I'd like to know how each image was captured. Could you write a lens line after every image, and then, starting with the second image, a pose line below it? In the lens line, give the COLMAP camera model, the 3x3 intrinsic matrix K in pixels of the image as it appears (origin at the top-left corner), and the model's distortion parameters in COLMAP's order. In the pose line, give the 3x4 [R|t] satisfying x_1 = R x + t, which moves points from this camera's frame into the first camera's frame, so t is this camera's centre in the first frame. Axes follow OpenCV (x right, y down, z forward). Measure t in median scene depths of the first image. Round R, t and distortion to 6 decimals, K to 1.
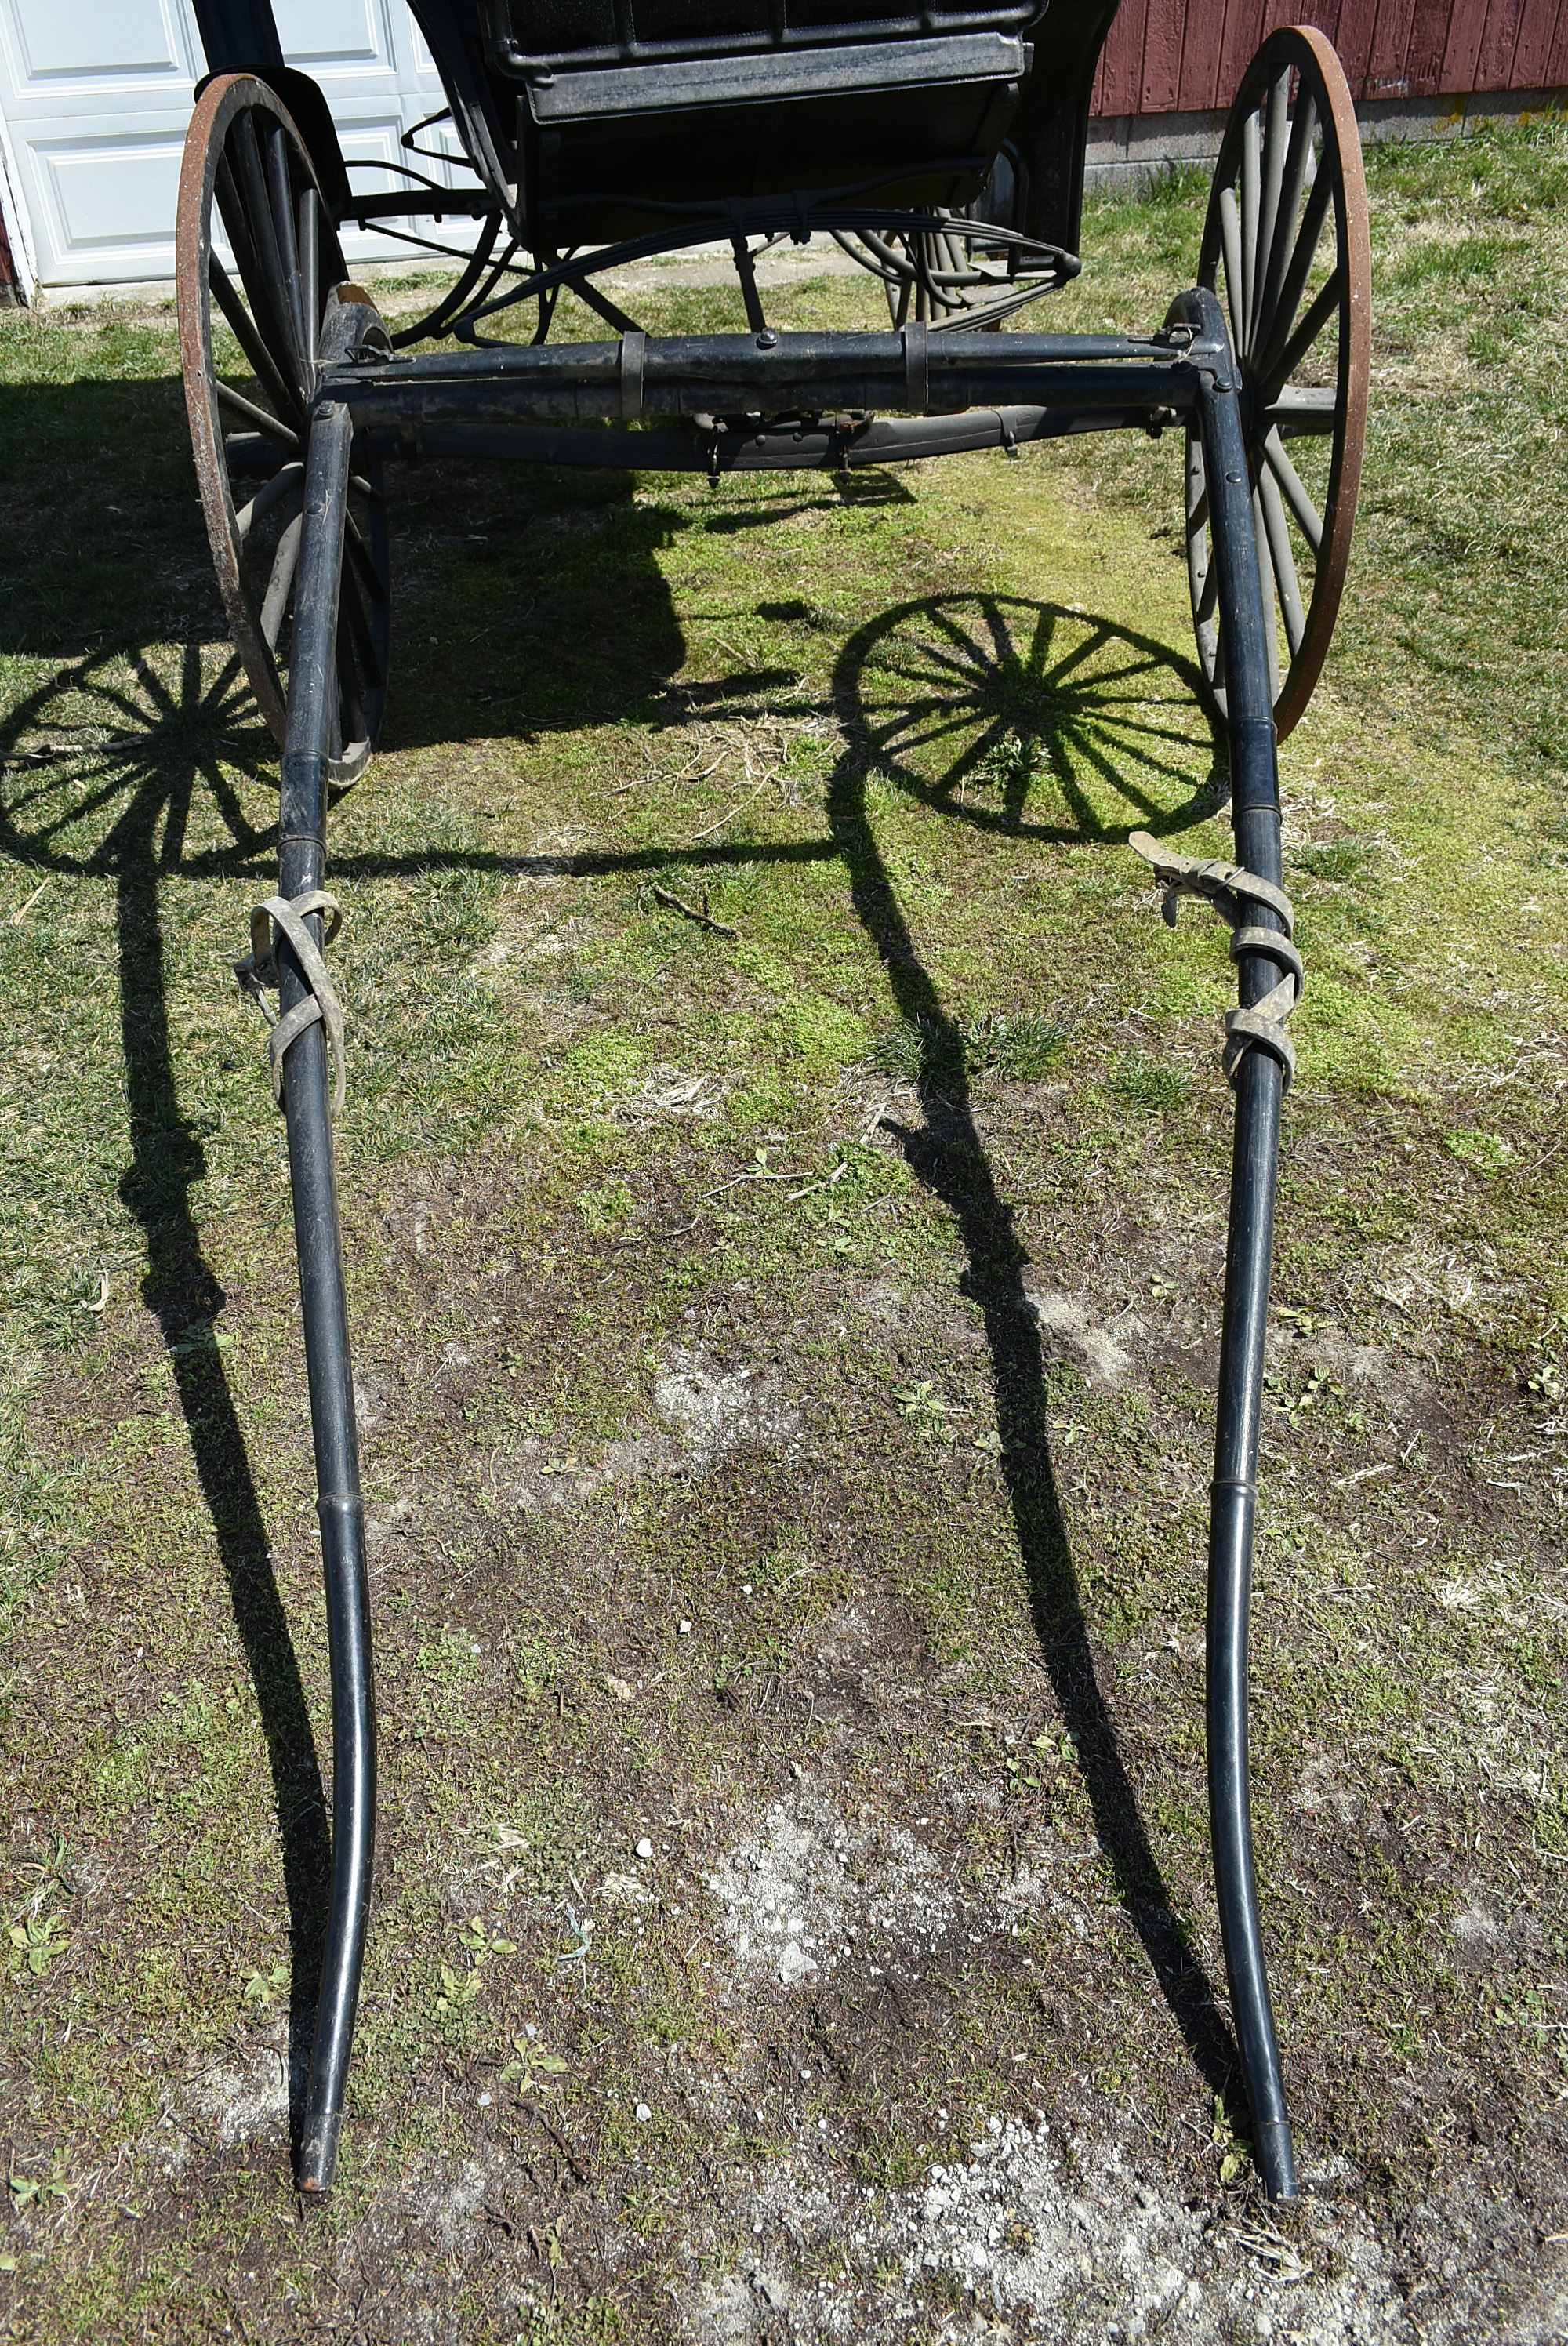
lens RADIAL K [[1840.0, 0, 779.9], [0, 1840.0, 1185.0], [0, 0, 1]] dist [-0.023082, 0.013445]
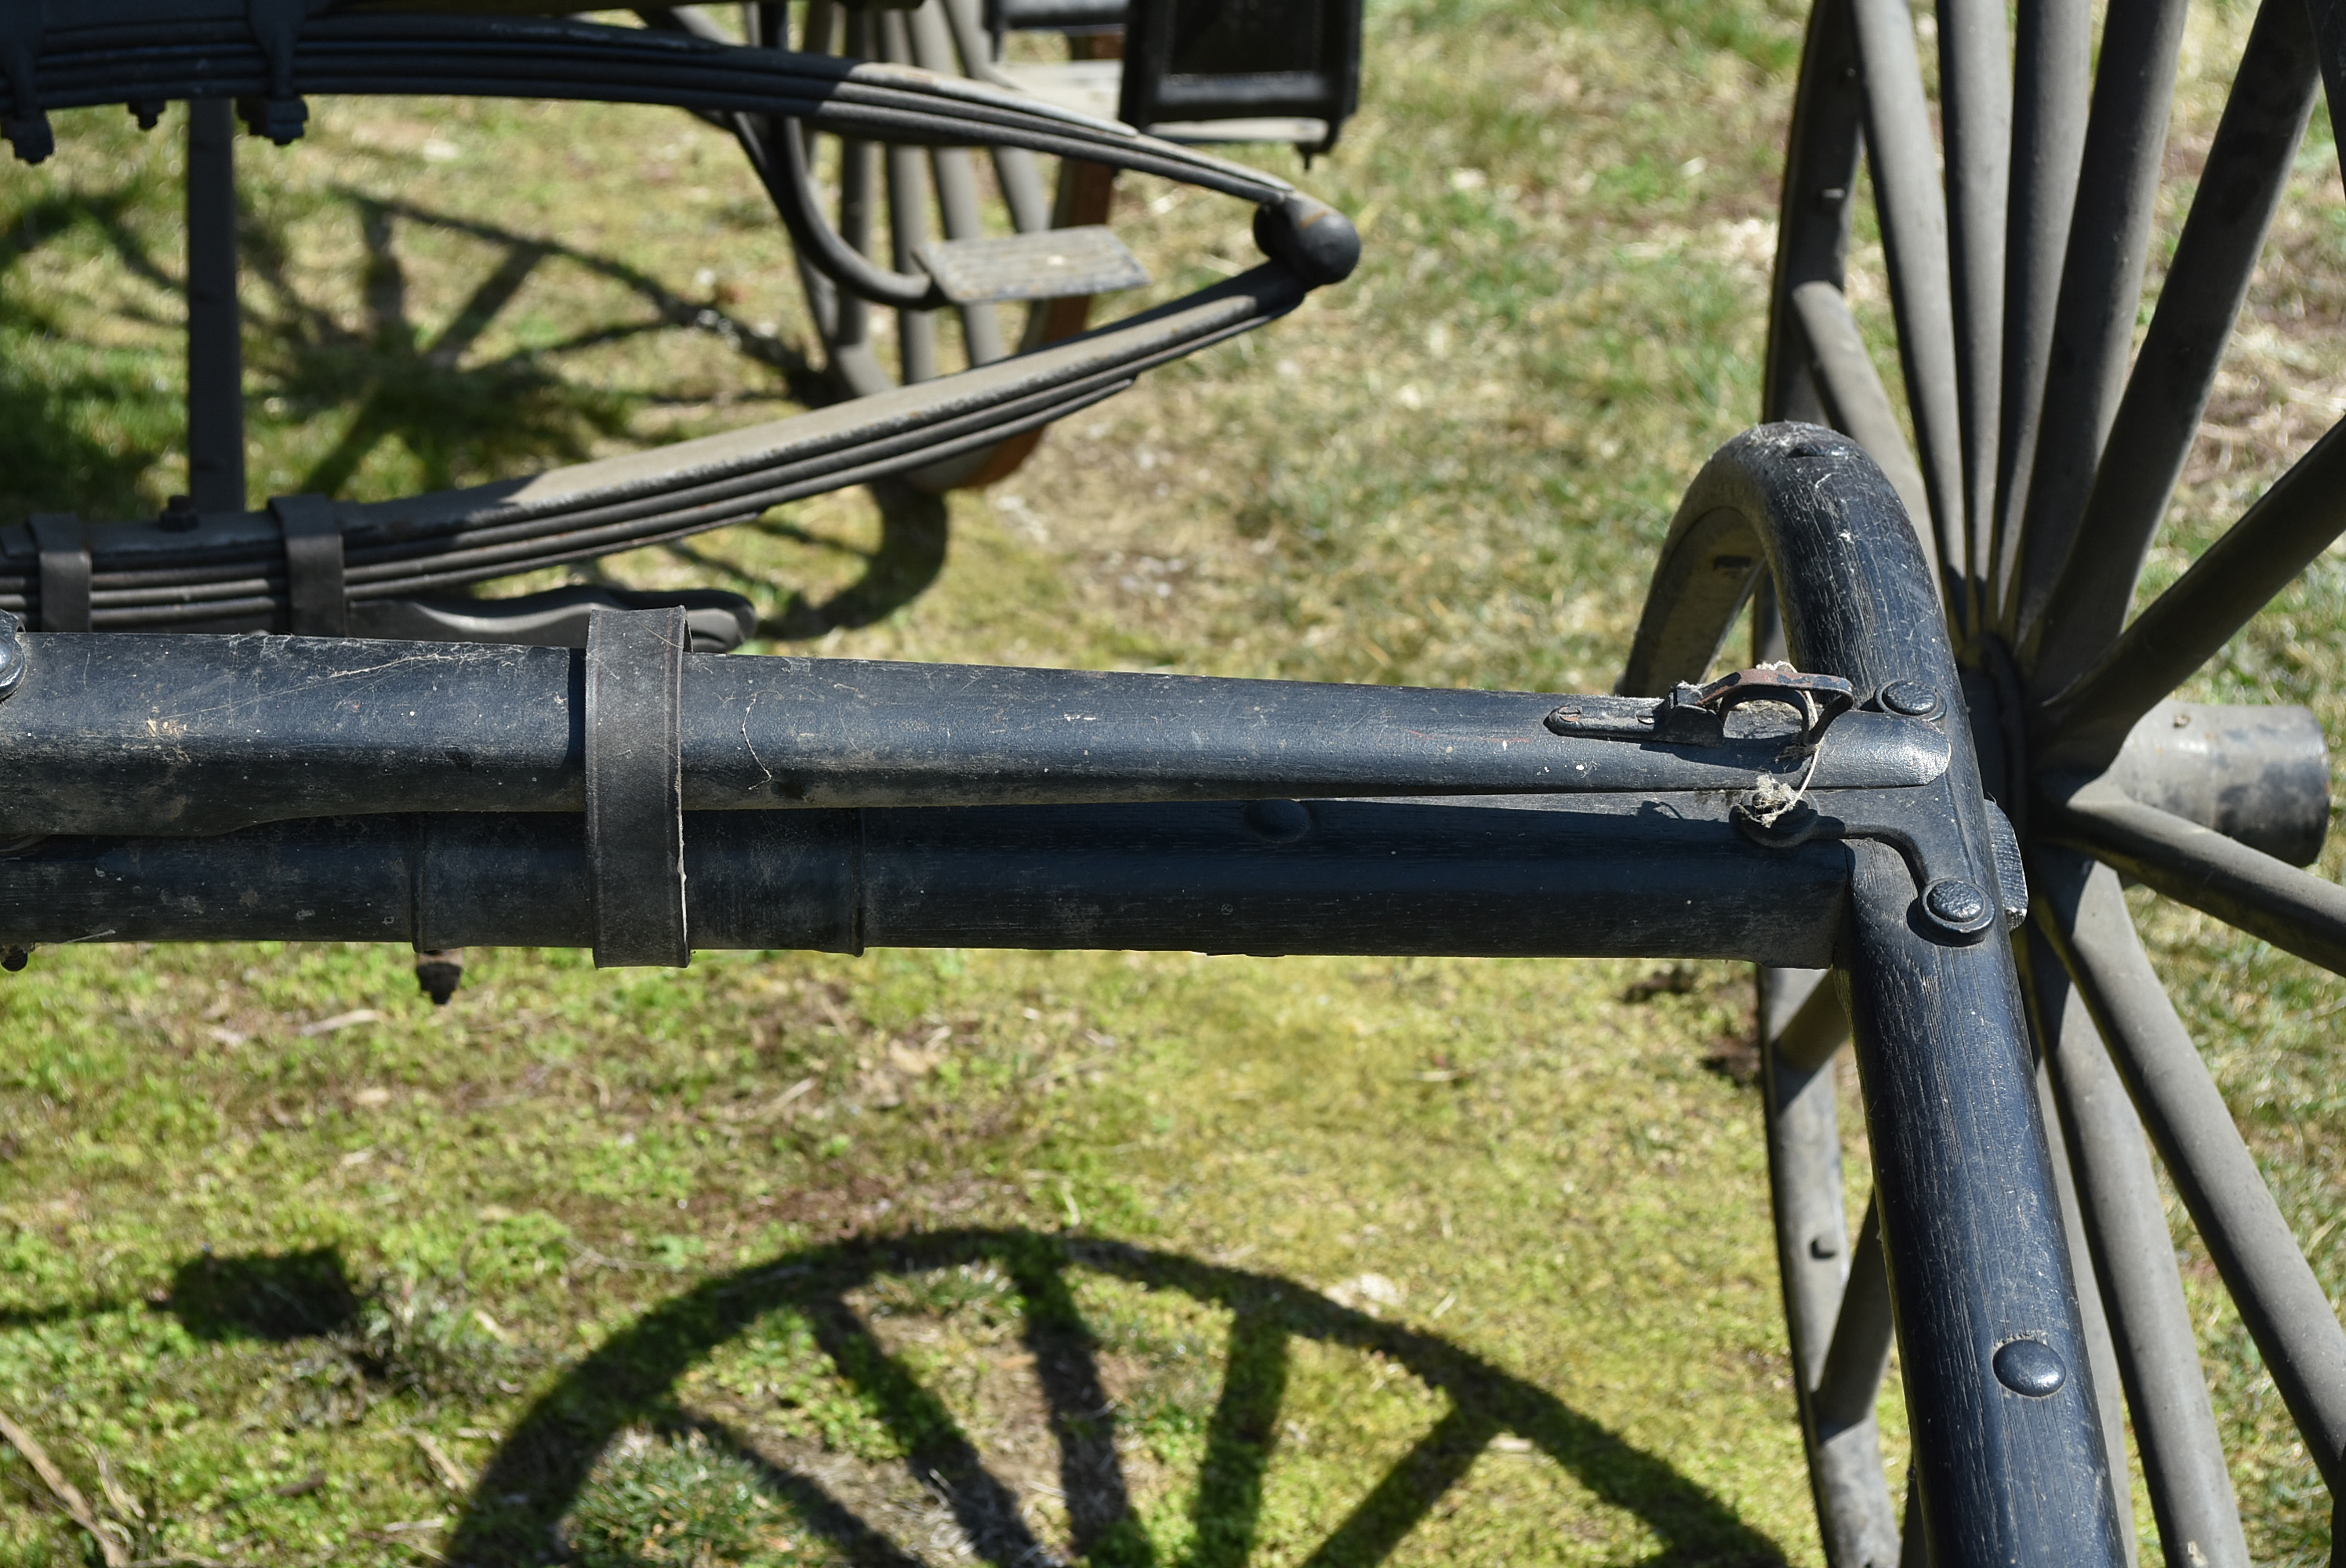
lens RADIAL K [[5365.0, 0, 1172.7], [0, 5365.0, 759.5], [0, 0, 1]] dist [-0.036429, 0.000000]
pose [[0.993287, 0.029332, 0.111896, 0.059129], [0.003593, 0.959027, -0.283291, -0.234231], [-0.115620, 0.281791, 0.952484, 0.317158]]
